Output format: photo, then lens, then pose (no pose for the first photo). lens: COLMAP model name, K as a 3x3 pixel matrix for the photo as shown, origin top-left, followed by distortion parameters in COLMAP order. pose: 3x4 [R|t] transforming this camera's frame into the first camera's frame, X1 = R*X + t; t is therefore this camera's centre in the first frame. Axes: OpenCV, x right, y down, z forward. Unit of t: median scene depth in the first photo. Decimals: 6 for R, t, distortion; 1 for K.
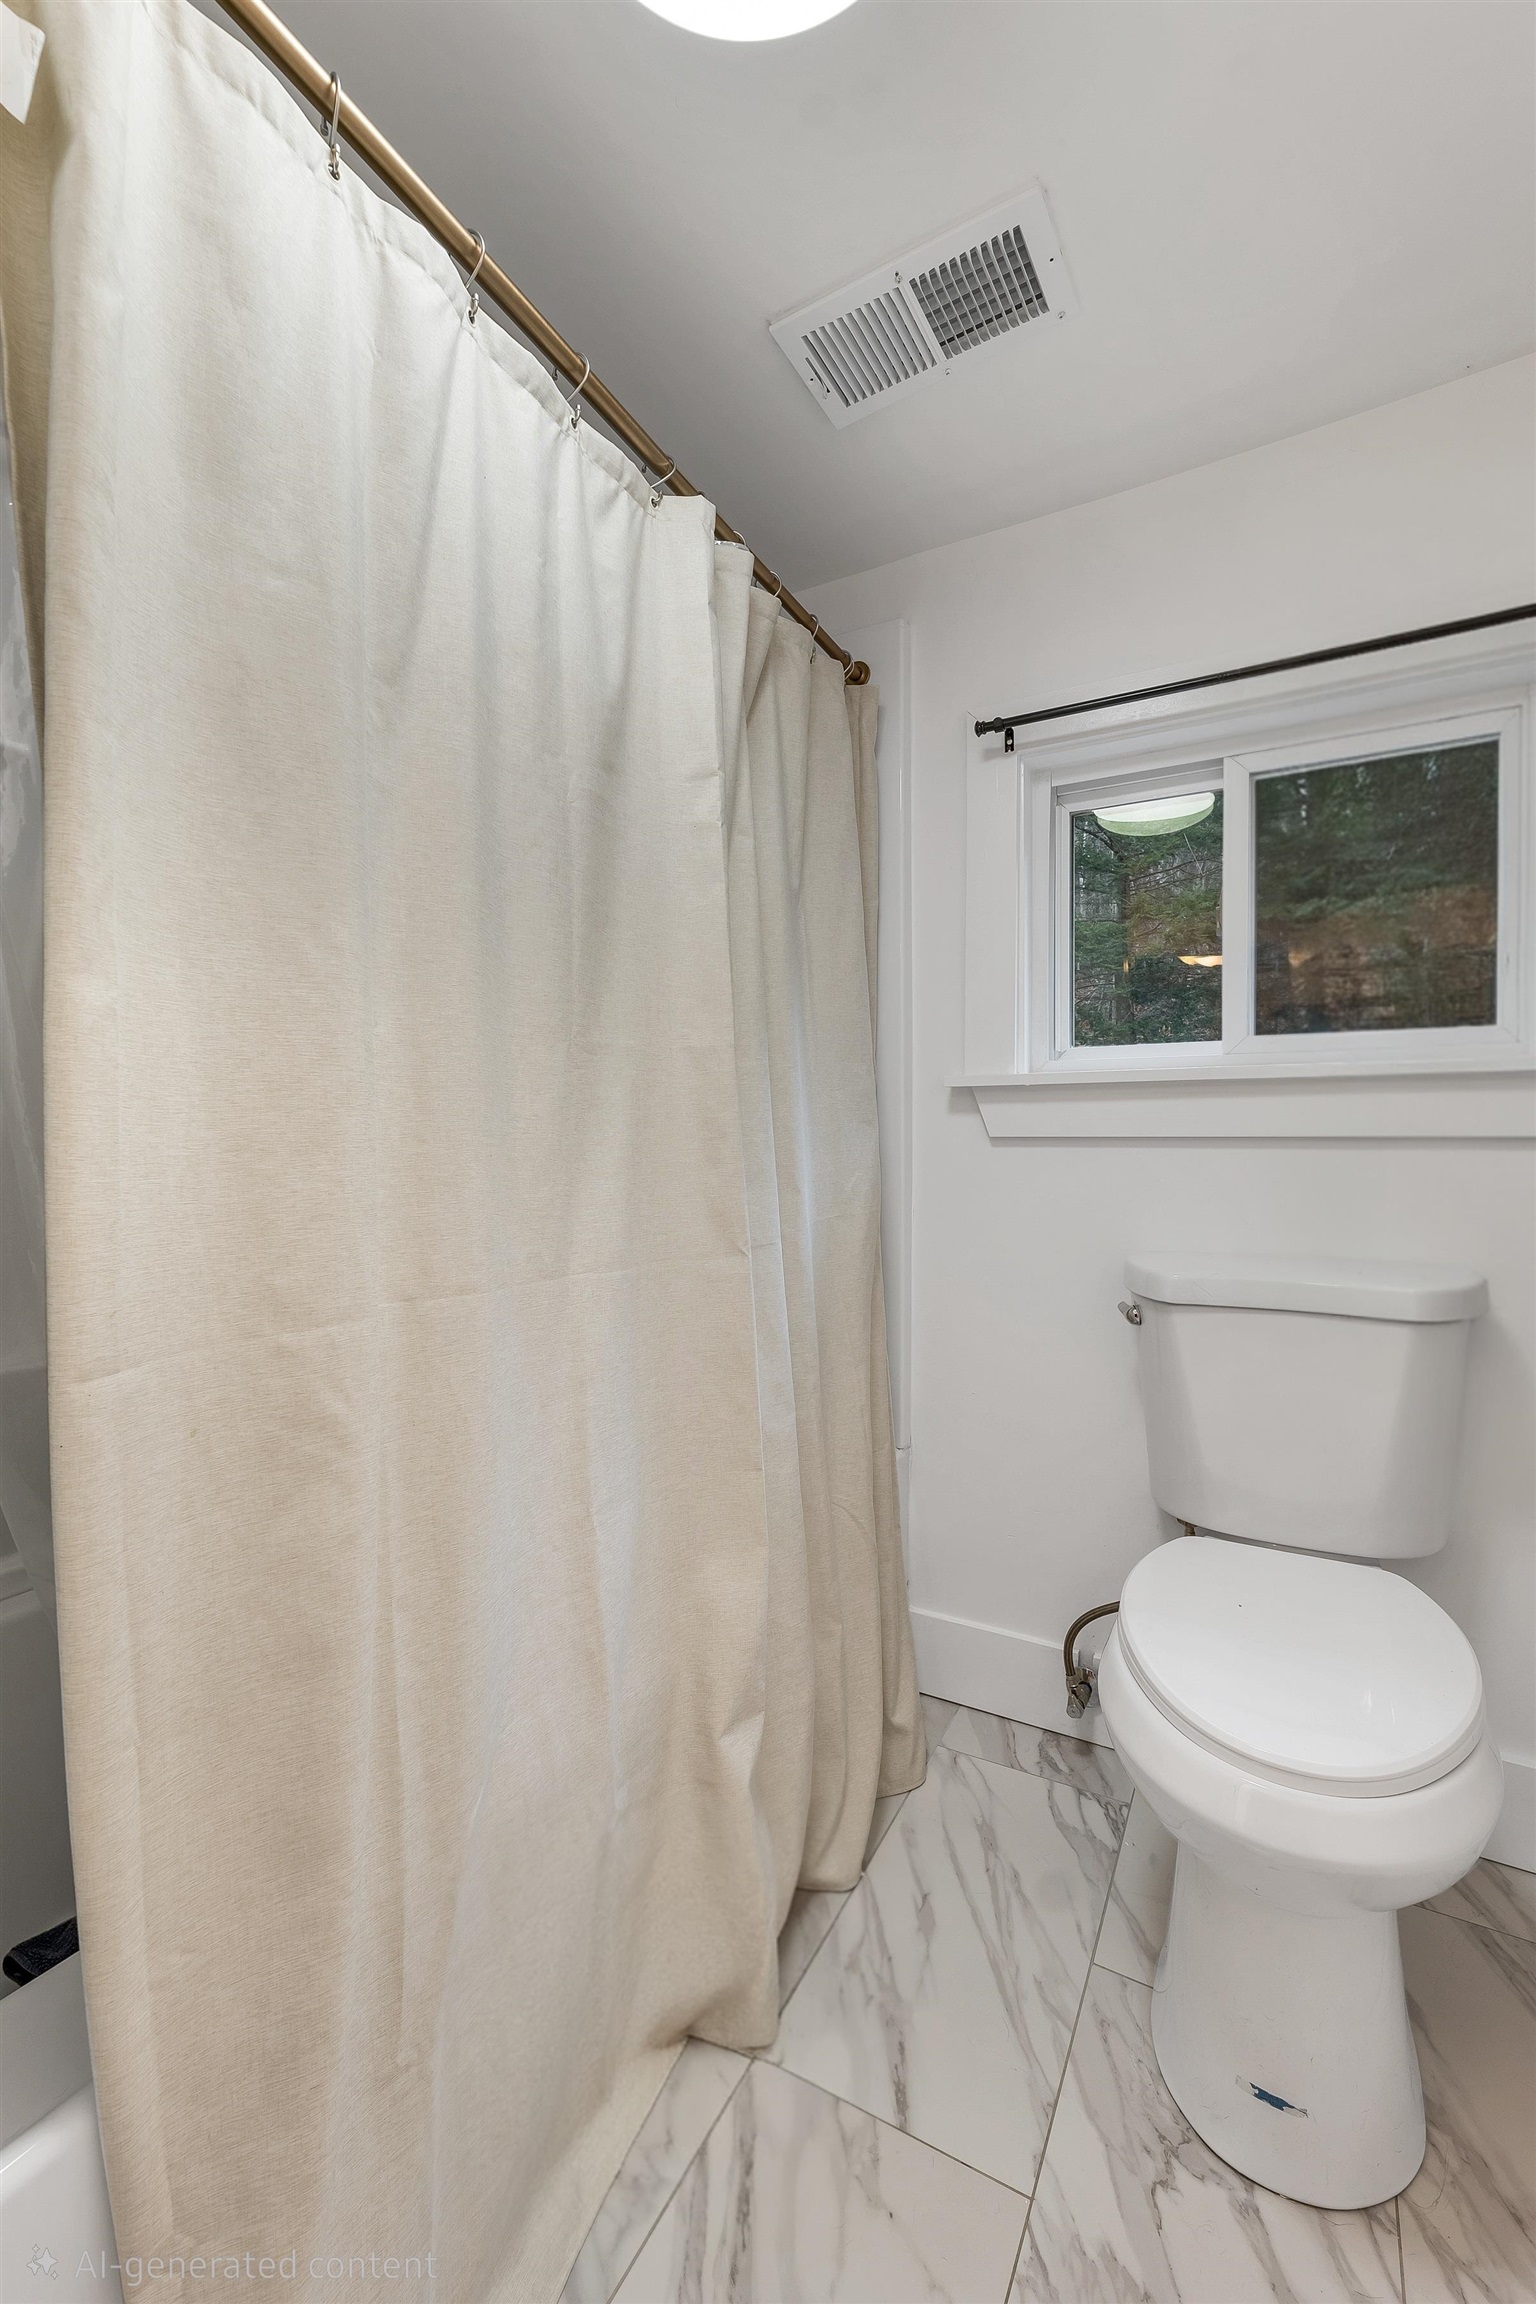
lens RADIAL K [[931.7, 0, 766.3], [0, 931.7, 1158.3], [0, 0, 1]] dist [0.002966, -0.000318]
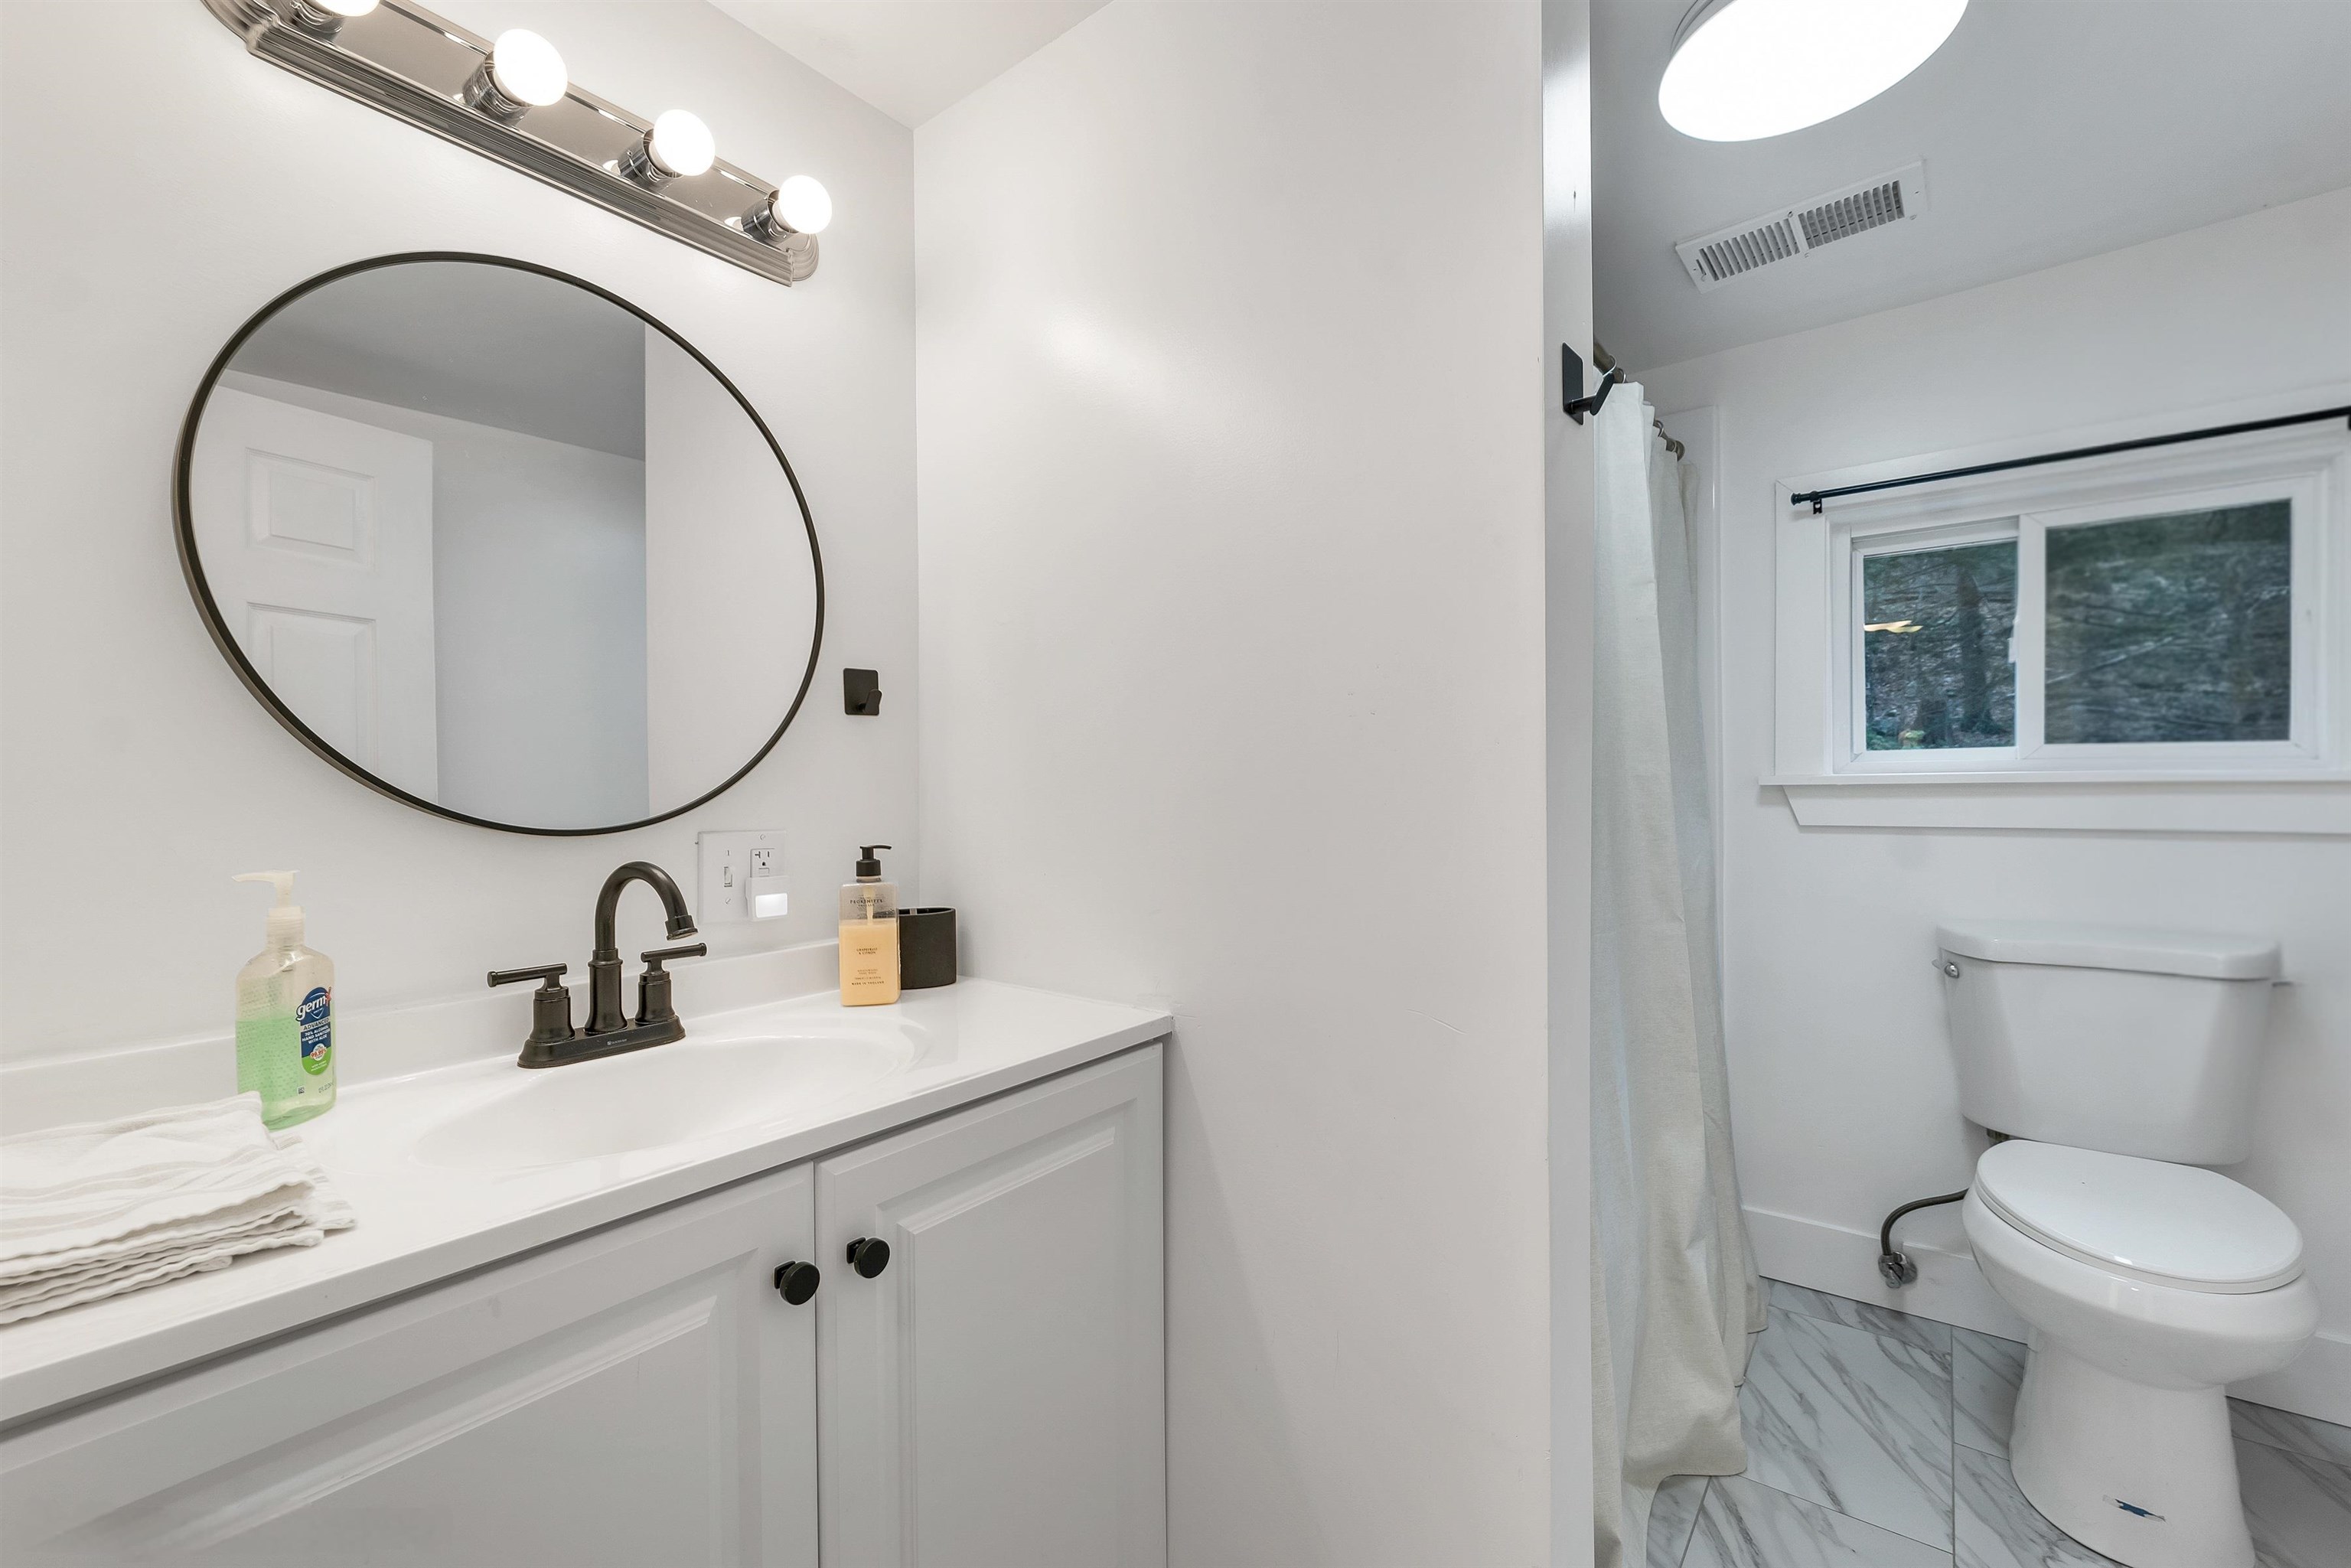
lens RADIAL K [[960.0, 0, 1169.1], [0, 960.0, 811.2], [0, 0, 1]] dist [-0.000556, 0.001072]
pose [[0.988035, -0.003537, -0.154190, -0.479553], [0.003965, 0.999989, 0.002466, -0.058352], [0.154179, -0.003047, 0.988038, -0.476989]]
